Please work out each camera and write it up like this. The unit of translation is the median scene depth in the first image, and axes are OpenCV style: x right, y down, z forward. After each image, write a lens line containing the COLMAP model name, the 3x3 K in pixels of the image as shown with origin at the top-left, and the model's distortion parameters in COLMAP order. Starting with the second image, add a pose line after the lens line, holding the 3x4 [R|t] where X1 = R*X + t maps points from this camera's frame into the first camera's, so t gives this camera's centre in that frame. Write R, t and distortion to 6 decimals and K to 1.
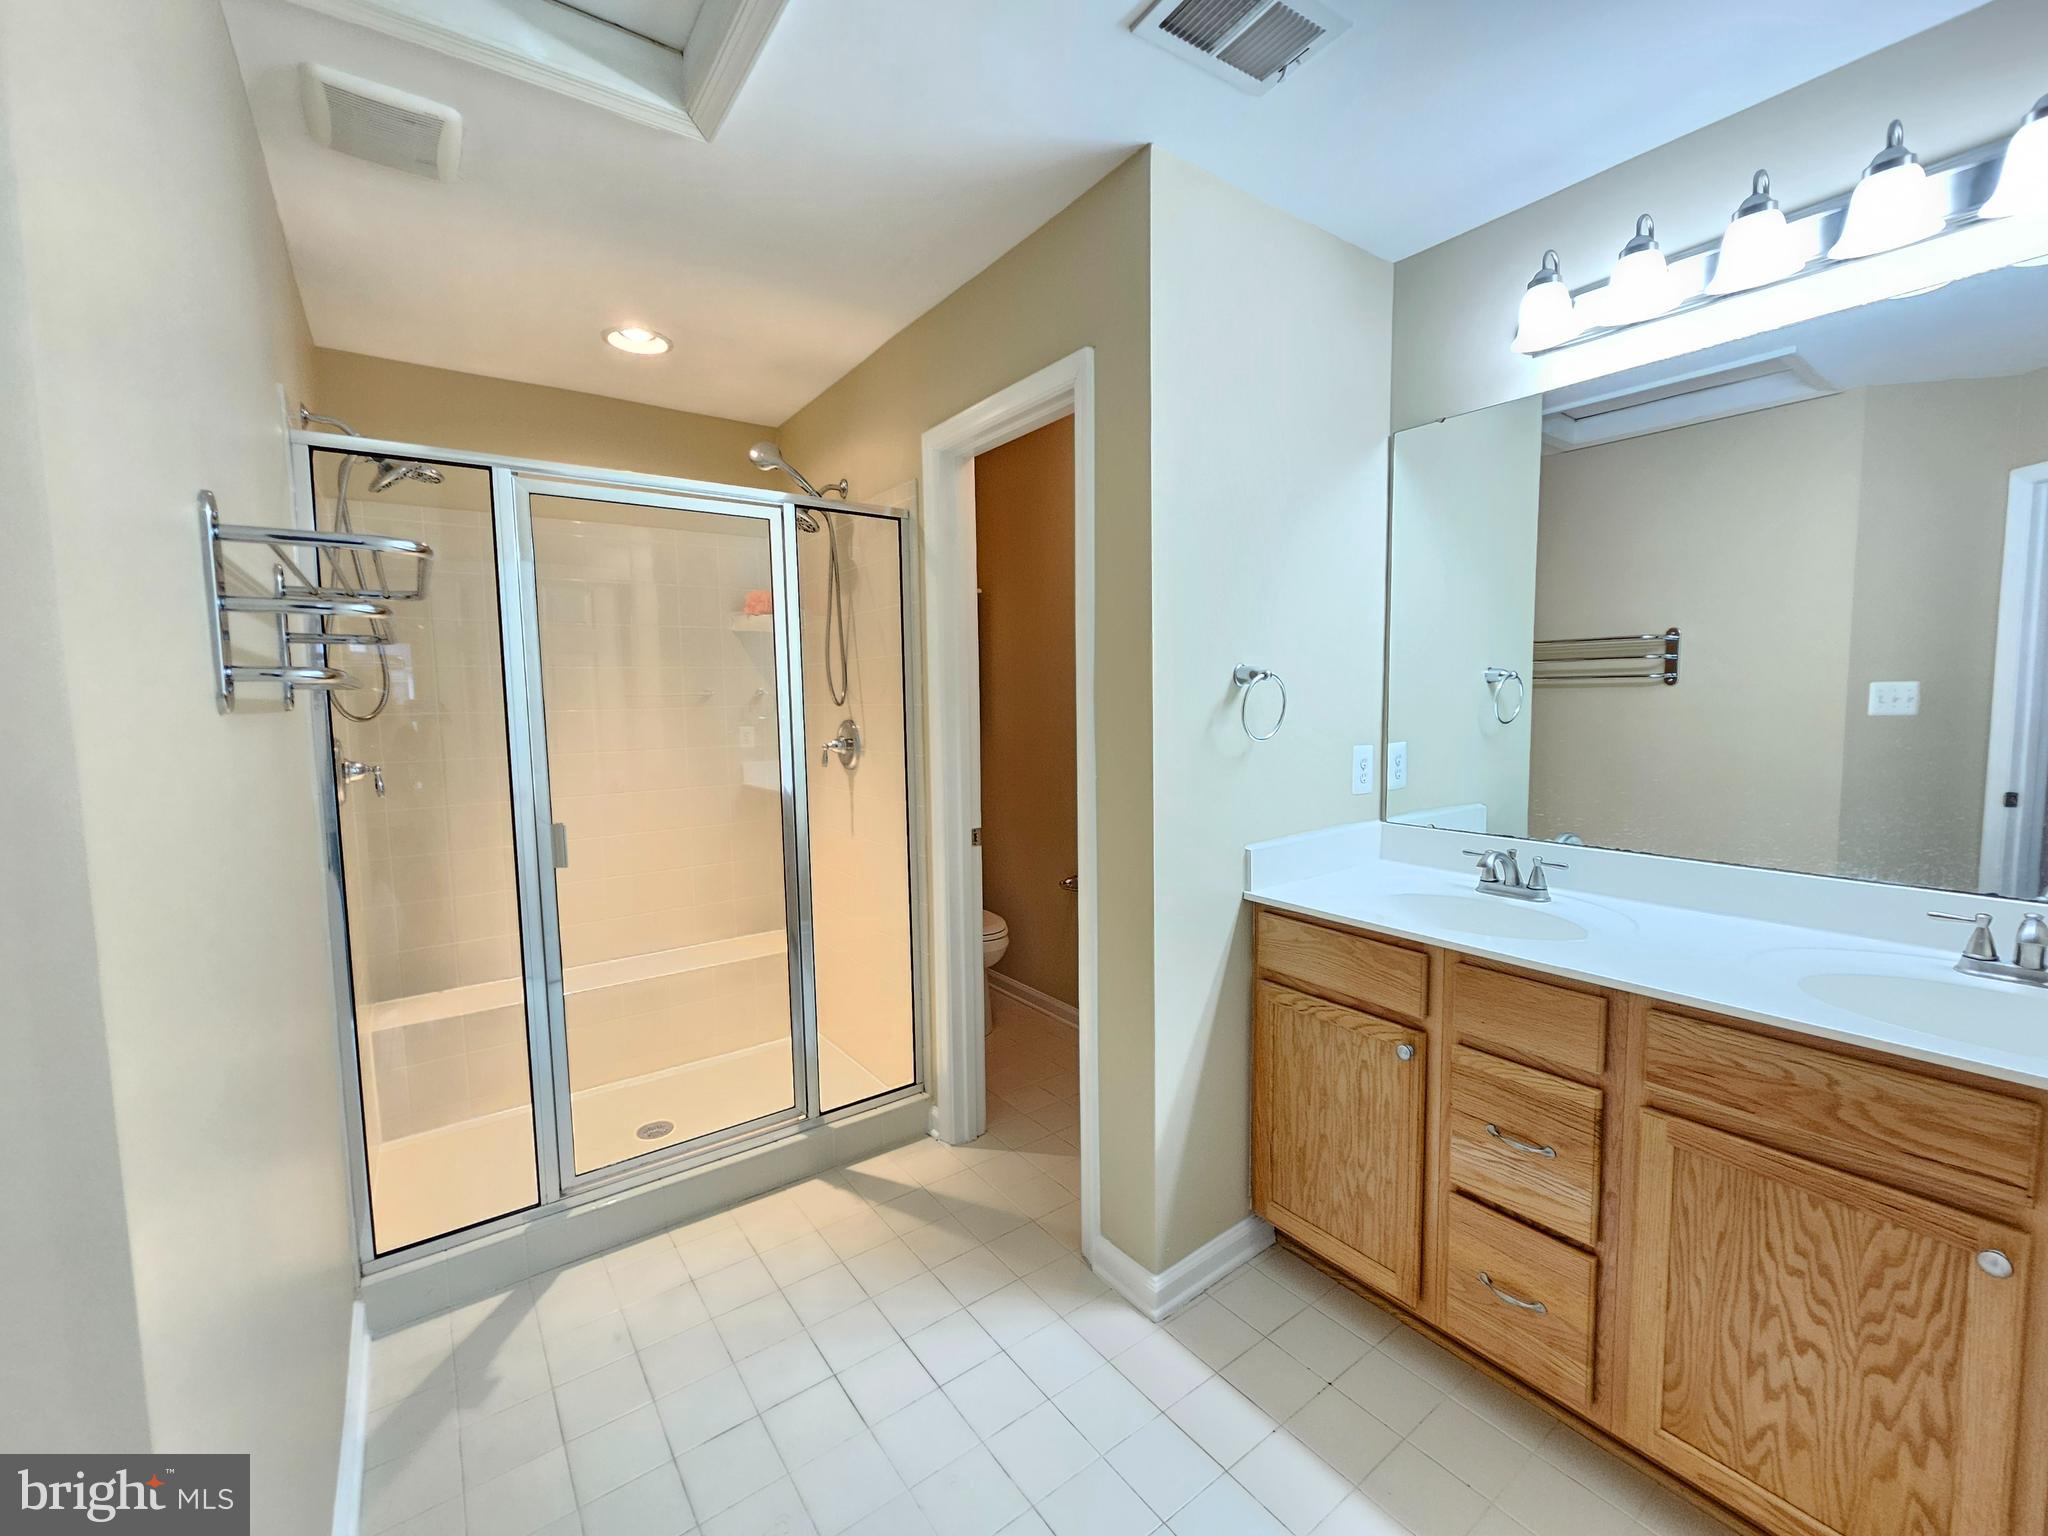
lens RADIAL K [[840.7, 0, 1024.9], [0, 840.7, 764.5], [0, 0, 1]] dist [0.000175, -0.000159]
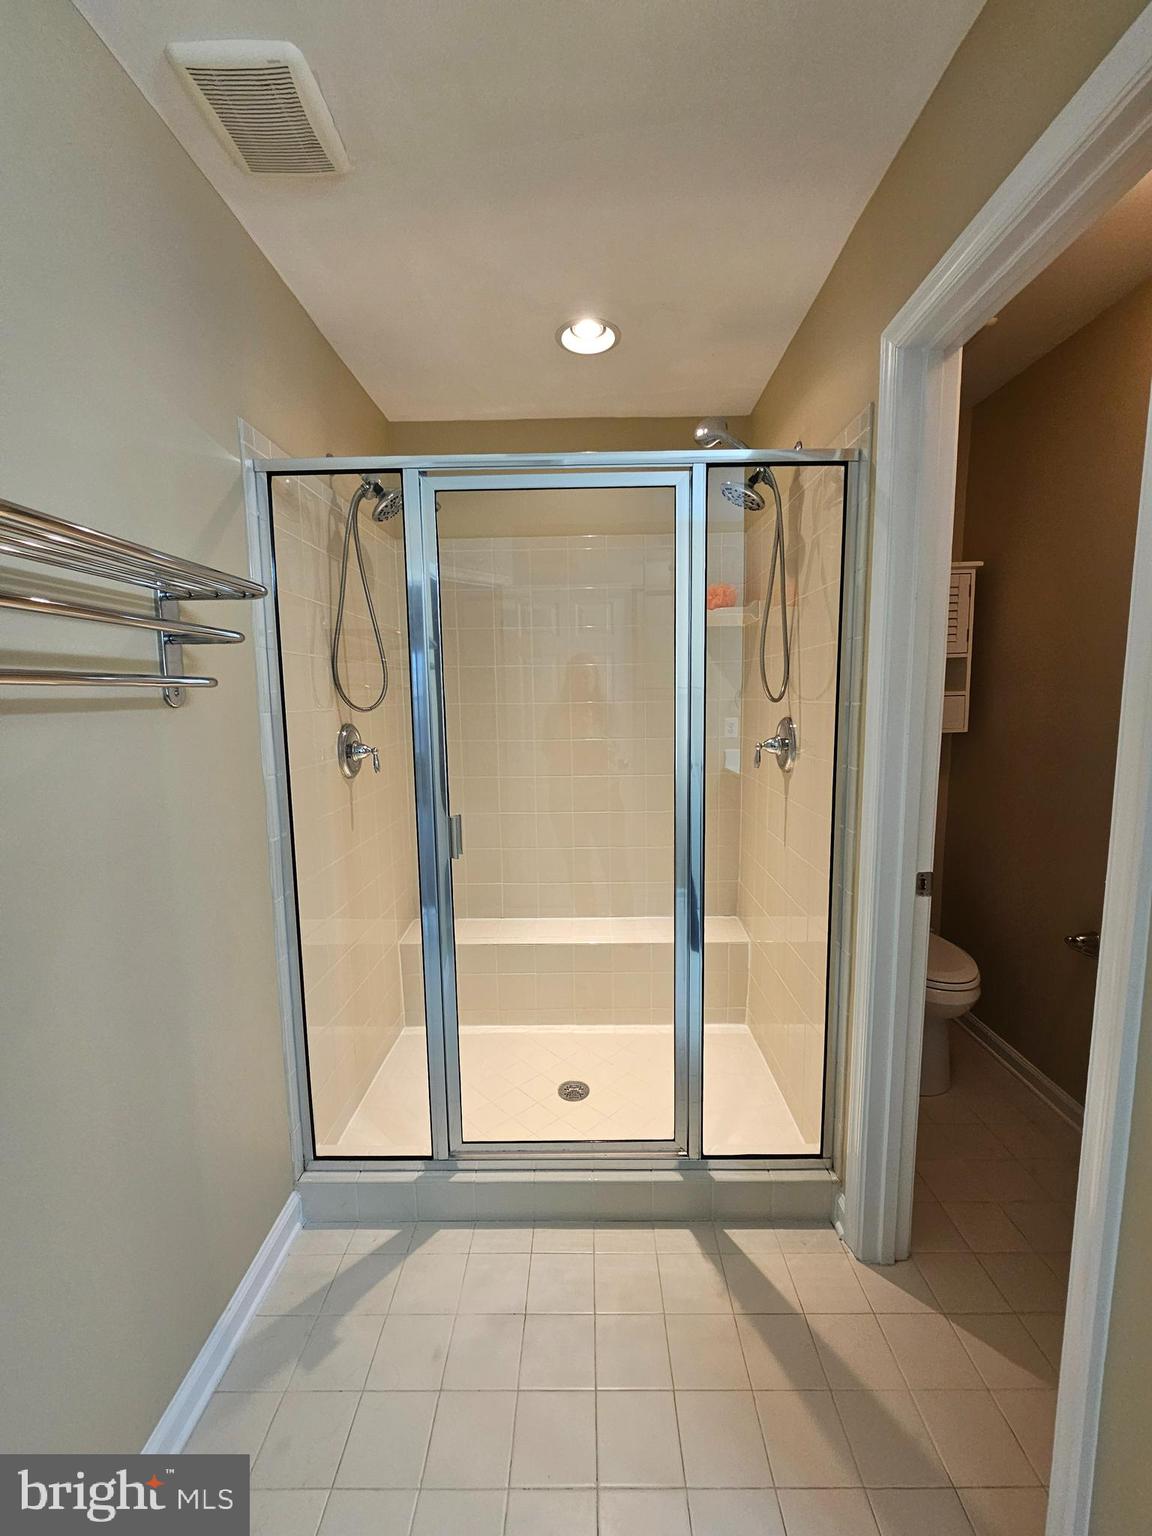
lens RADIAL K [[636.6, 0, 577.1], [0, 636.6, 770.0], [0, 0, 1]] dist [0.000170, 0.000178]
pose [[0.800580, 0.077289, -0.594221, 0.023760], [-0.047329, 0.996705, 0.065874, -0.037518], [0.597354, -0.024614, 0.801600, 0.382510]]
